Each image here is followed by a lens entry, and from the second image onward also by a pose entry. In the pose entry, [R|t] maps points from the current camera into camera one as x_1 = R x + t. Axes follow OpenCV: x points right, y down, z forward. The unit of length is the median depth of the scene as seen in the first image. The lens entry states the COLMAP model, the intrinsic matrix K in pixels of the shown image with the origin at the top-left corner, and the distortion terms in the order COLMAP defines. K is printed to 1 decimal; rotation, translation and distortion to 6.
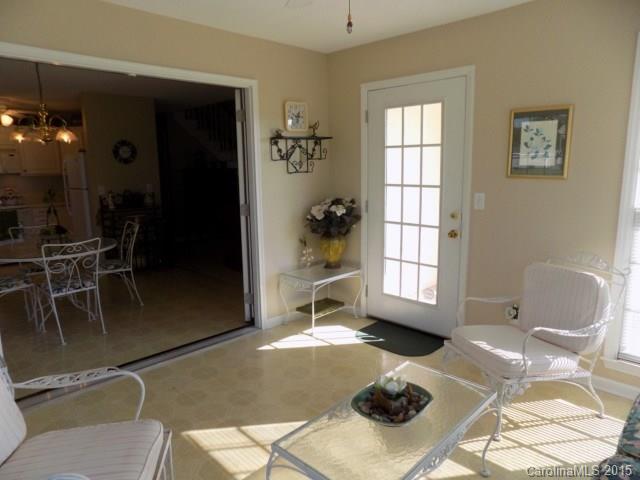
lens RADIAL K [[428.4, 0, 322.0], [0, 428.4, 236.2], [0, 0, 1]] dist [-0.047912, 0.023400]
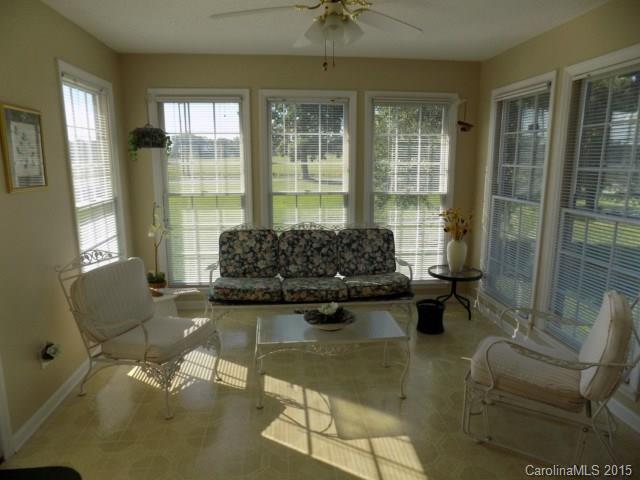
lens RADIAL K [[428.4, 0, 318.9], [0, 428.4, 239.1], [0, 0, 1]] dist [-0.047912, 0.023400]
pose [[-0.763199, -0.115240, 0.635804, -0.631794], [0.114750, 0.944156, 0.308871, -0.312828], [-0.635893, 0.308689, -0.707355, 1.654075]]
